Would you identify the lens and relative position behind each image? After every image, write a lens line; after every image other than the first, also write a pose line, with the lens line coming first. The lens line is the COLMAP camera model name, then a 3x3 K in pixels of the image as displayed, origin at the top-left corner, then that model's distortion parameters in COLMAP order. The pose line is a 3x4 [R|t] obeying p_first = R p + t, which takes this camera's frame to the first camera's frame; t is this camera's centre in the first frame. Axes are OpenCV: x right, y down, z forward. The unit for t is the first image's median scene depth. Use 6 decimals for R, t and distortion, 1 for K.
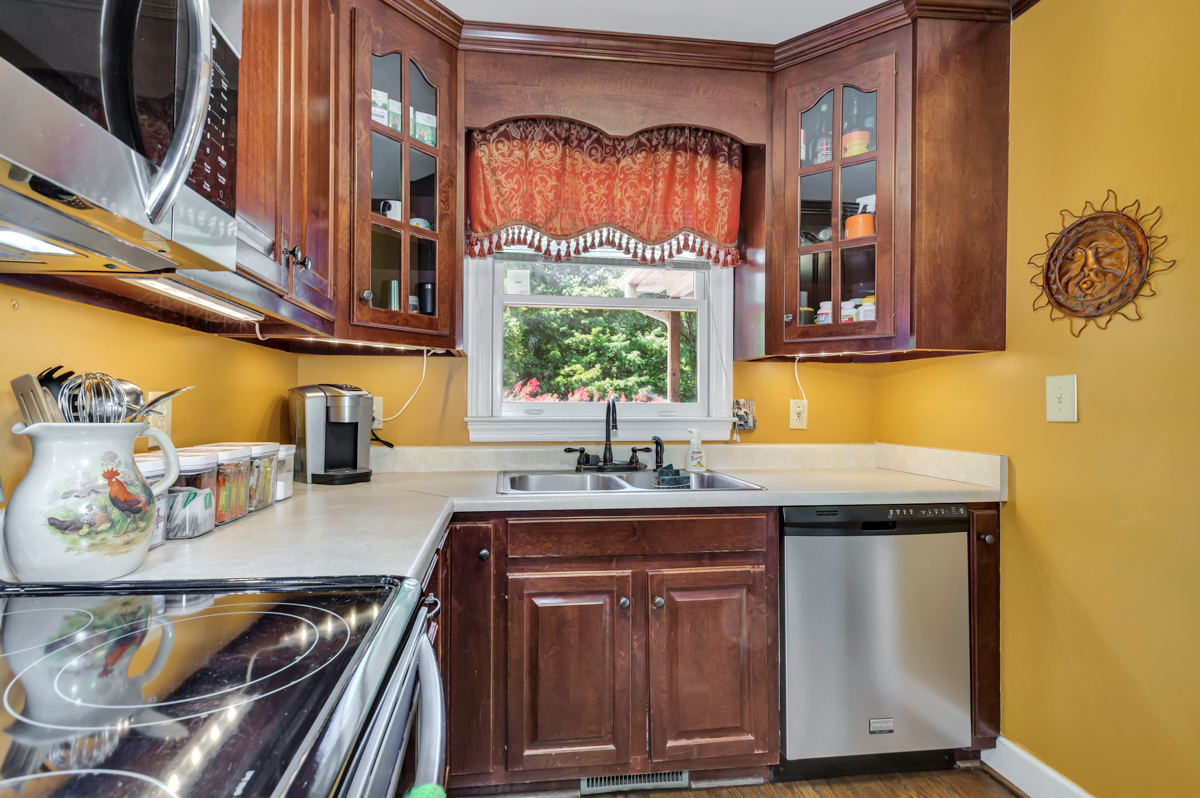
lens RADIAL K [[561.1, 0, 600.0], [0, 561.1, 399.0], [0, 0, 1]] dist [-0.002167, -0.000025]
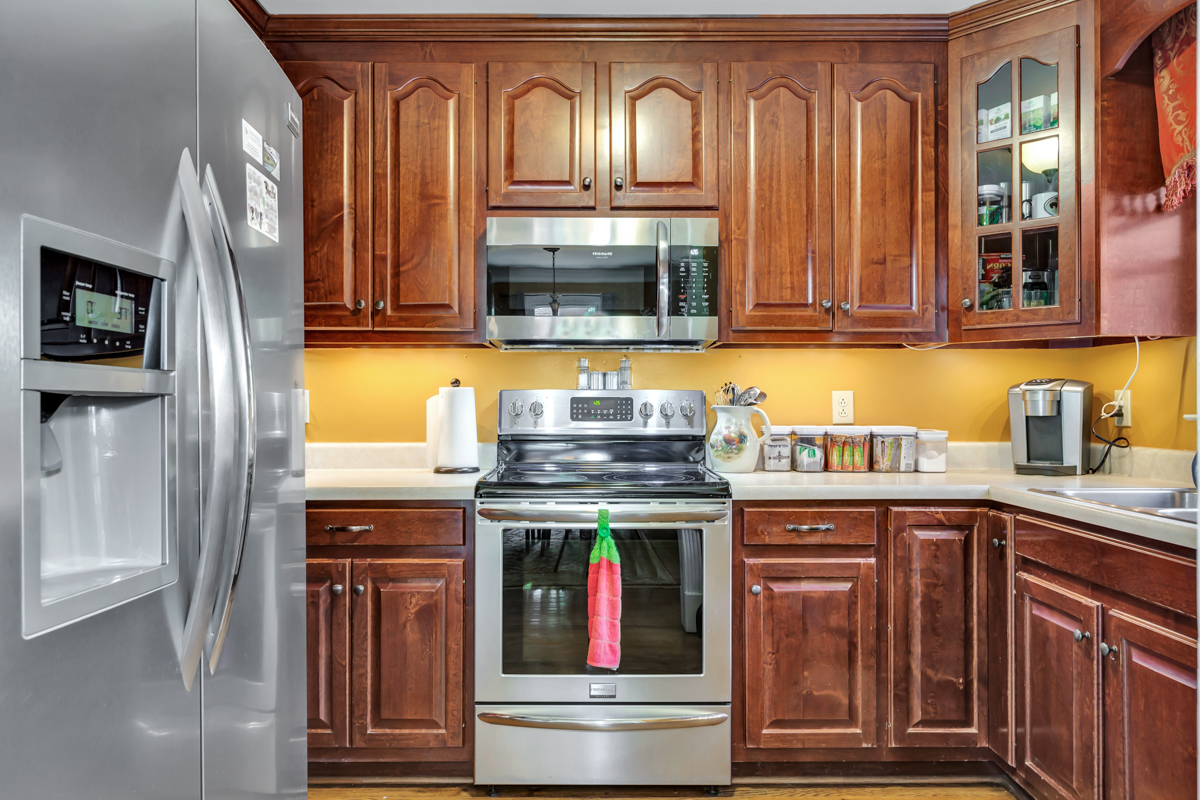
lens RADIAL K [[810.9, 0, 600.0], [0, 810.9, 400.0], [0, 0, 1]] dist [-0.003464, -0.002453]
pose [[-0.106303, -0.006980, -0.994309, 0.977679], [0.006368, 0.999950, -0.007700, 0.016547], [0.994313, -0.007150, -0.106253, 0.322176]]
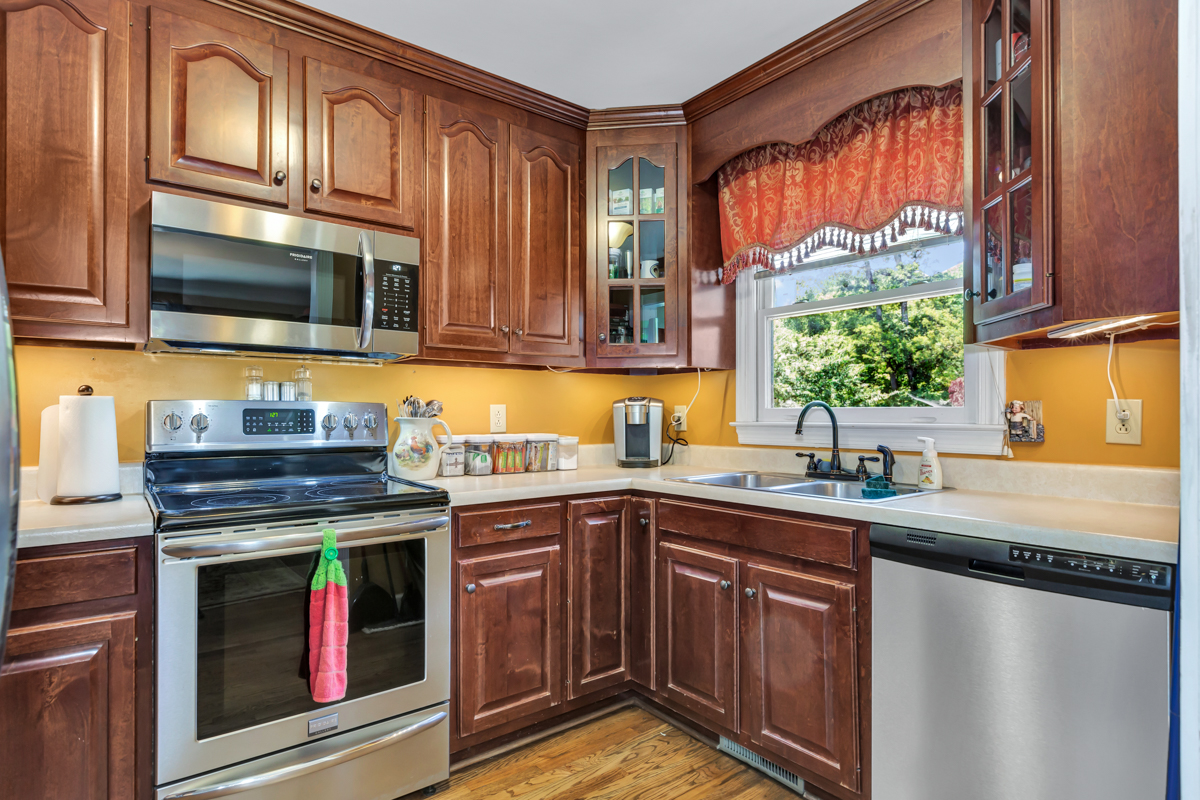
lens RADIAL K [[633.2, 0, 602.1], [0, 633.2, 411.8], [0, 0, 1]] dist [-0.004921, -0.001164]
pose [[0.521110, -0.008292, -0.853449, 0.751525], [0.008903, 0.999951, -0.004280, 0.014613], [0.853443, -0.005368, 0.521159, 0.098546]]
